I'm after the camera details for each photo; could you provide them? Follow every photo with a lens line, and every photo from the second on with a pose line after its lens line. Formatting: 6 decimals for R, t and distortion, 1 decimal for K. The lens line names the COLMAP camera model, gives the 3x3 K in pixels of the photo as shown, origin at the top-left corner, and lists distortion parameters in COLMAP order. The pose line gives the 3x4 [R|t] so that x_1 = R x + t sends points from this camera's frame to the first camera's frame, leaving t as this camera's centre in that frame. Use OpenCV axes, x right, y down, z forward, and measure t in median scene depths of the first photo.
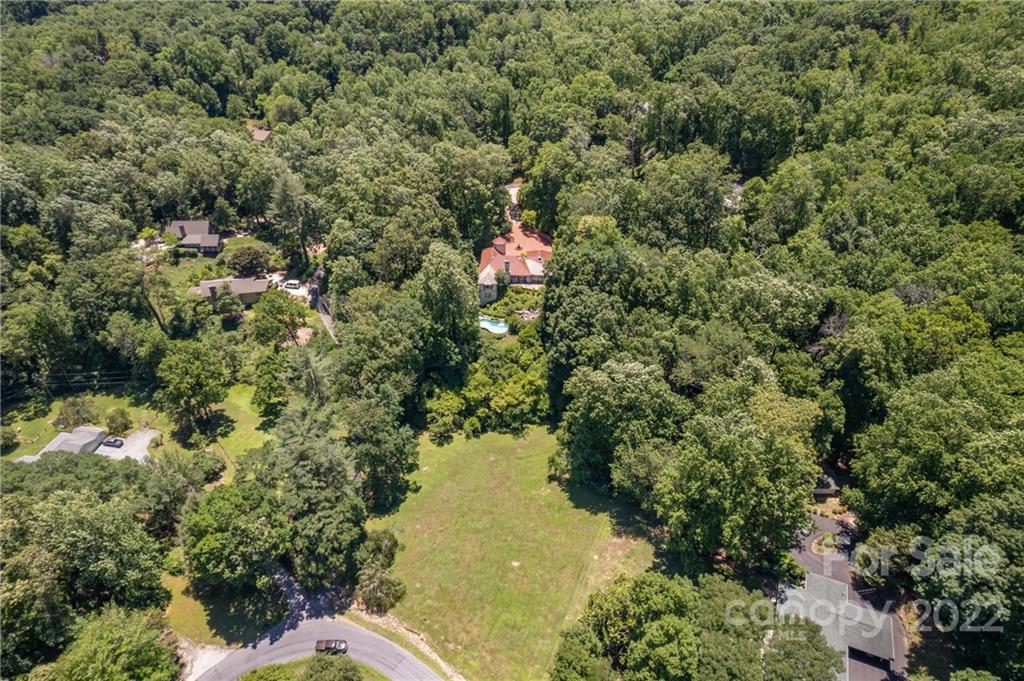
lens RADIAL K [[660.7, 0, 512.0], [0, 660.7, 340.5], [0, 0, 1]] dist [-0.033161, 0.001772]
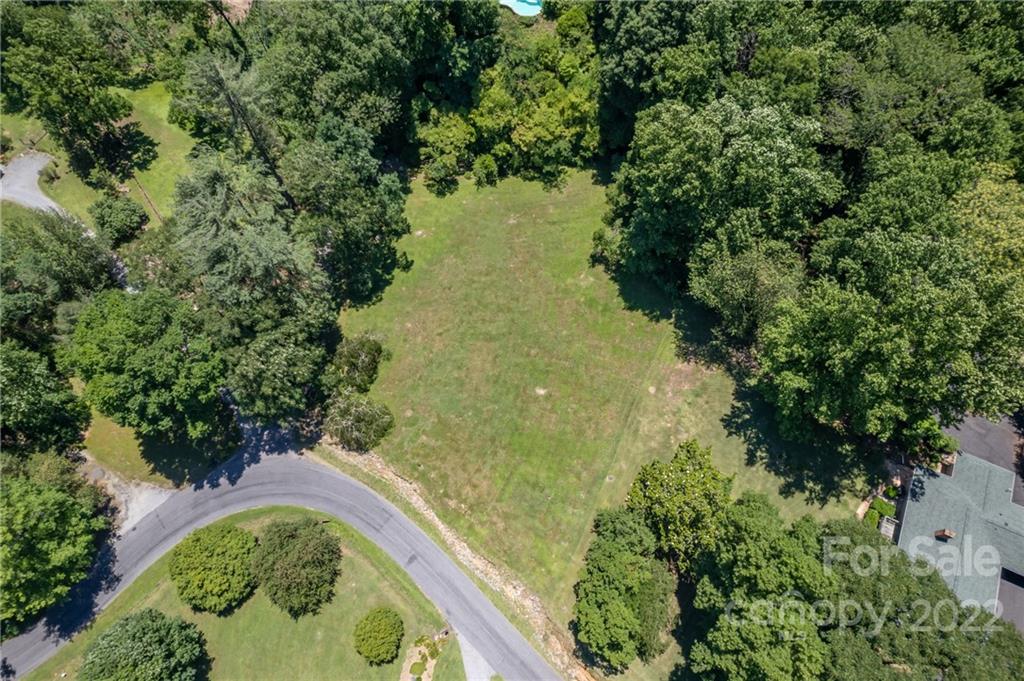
lens RADIAL K [[660.7, 0, 512.0], [0, 660.7, 340.5], [0, 0, 1]] dist [-0.033161, 0.001772]
pose [[0.999040, 0.039263, -0.019432, -0.011504], [-0.024334, 0.866193, 0.499116, -0.060995], [0.036429, -0.498164, 0.866317, 0.310280]]
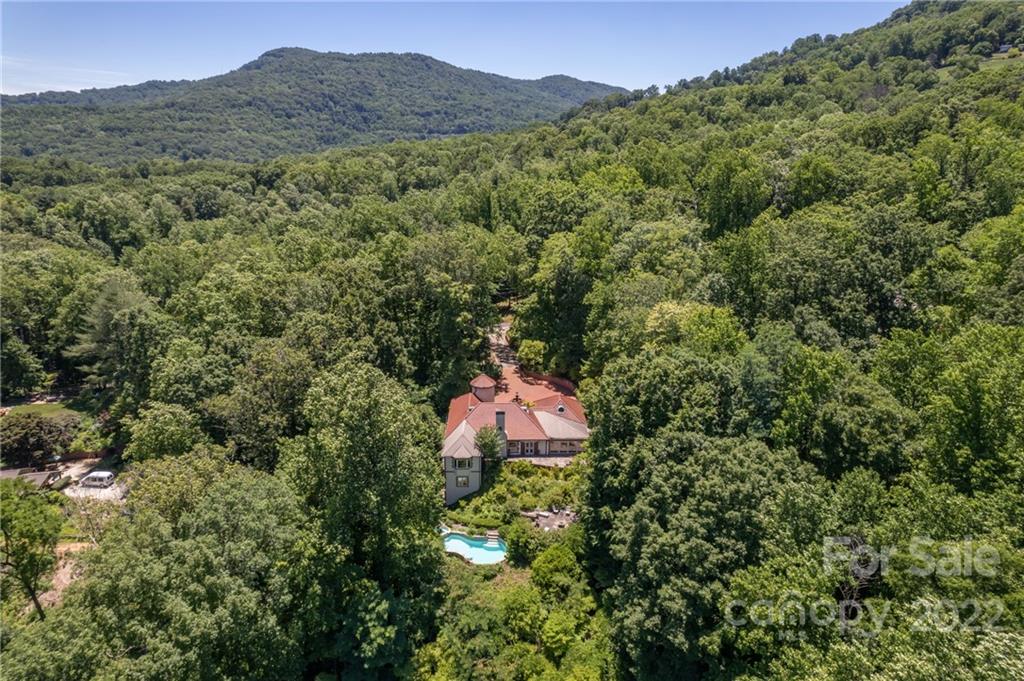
lens RADIAL K [[654.7, 0, 516.3], [0, 654.7, 307.5], [0, 0, 1]] dist [-0.016270, 0.002145]
pose [[0.998420, -0.011077, 0.055088, -0.024698], [0.031286, 0.923949, -0.381233, -0.002957], [-0.046675, 0.382354, 0.922836, 0.576360]]
